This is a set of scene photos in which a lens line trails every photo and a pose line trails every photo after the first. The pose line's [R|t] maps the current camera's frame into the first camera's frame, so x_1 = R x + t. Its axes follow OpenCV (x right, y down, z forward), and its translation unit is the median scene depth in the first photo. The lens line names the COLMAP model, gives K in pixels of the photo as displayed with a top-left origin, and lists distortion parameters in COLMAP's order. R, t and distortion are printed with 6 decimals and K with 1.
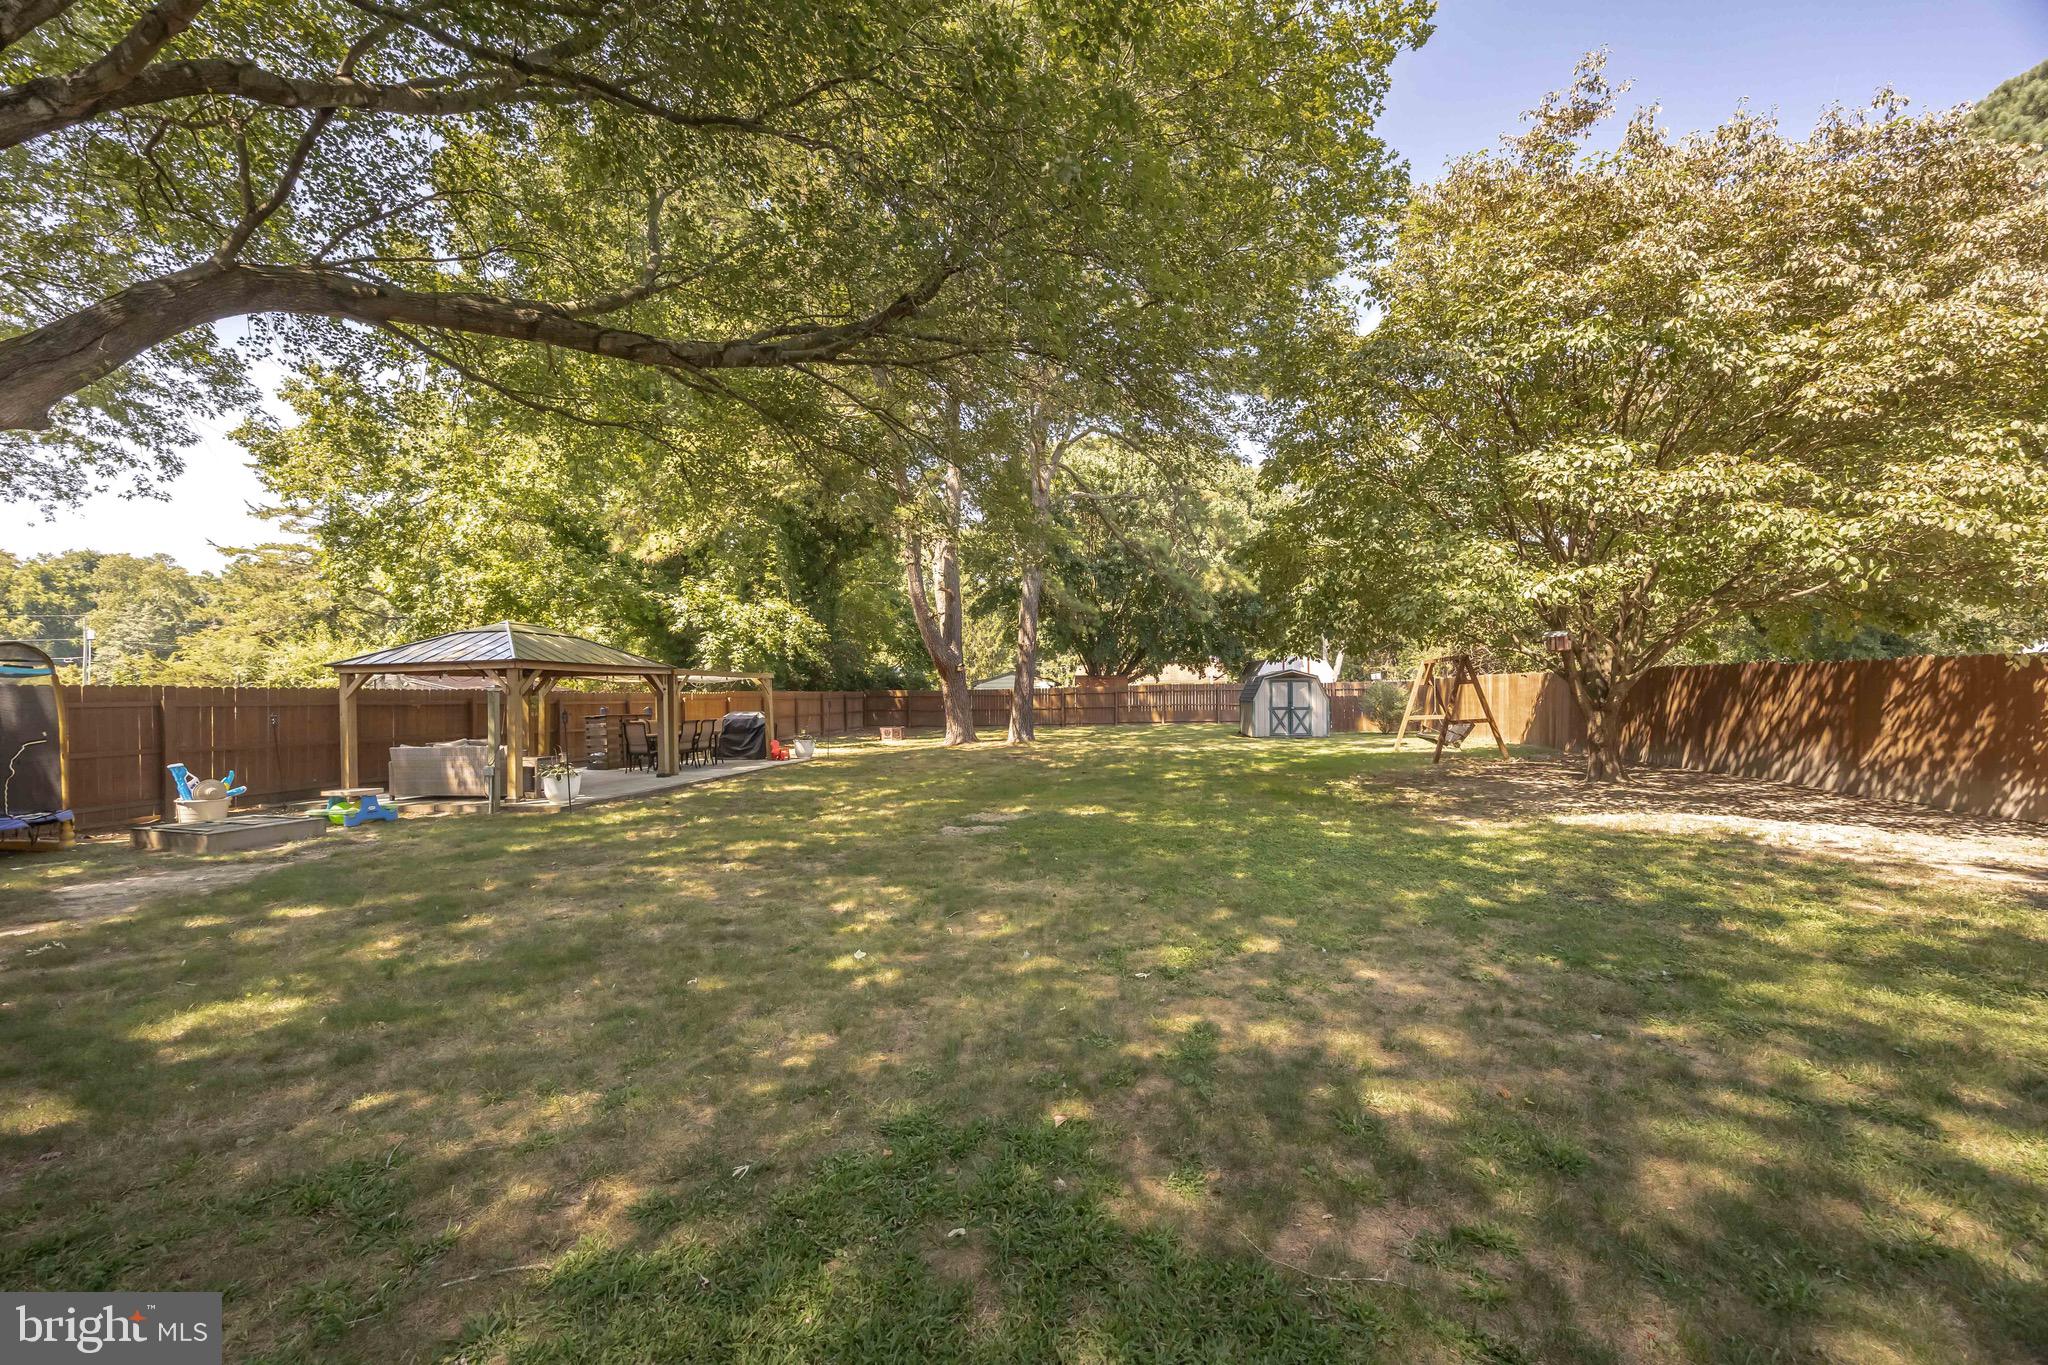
lens RADIAL K [[795.7, 0, 1023.0], [0, 795.7, 688.5], [0, 0, 1]] dist [-0.004013, -0.000615]
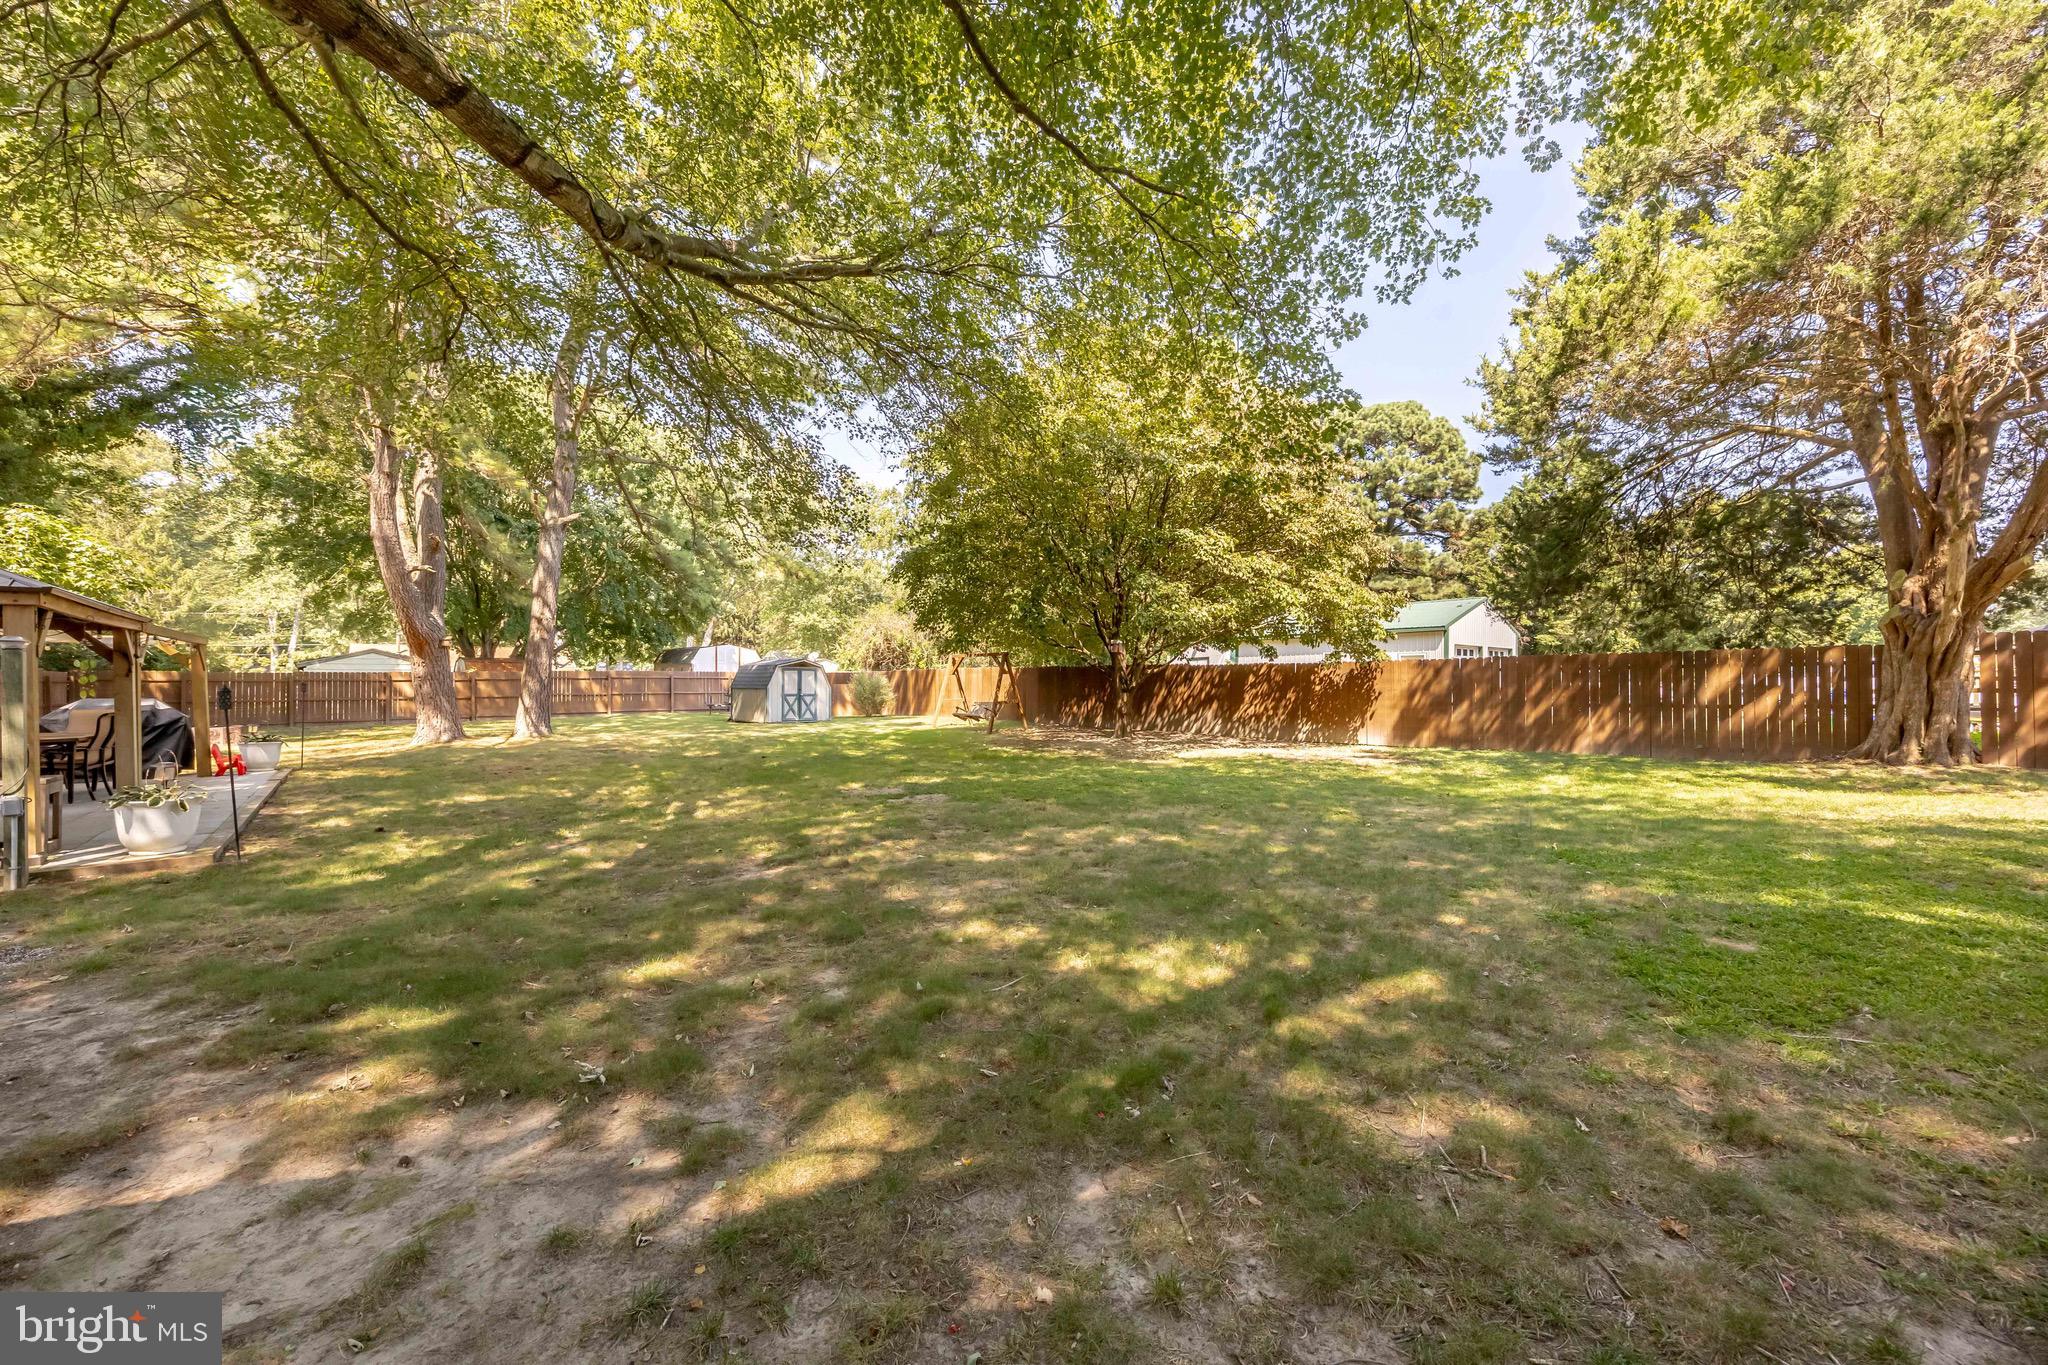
lens RADIAL K [[795.7, 0, 1022.1], [0, 795.7, 686.0], [0, 0, 1]] dist [-0.004013, -0.000615]
pose [[0.630706, 0.008310, 0.775977, -0.651806], [-0.011284, 0.999935, -0.001538, 0.022702], [-0.775940, -0.007786, 0.630759, 0.177283]]
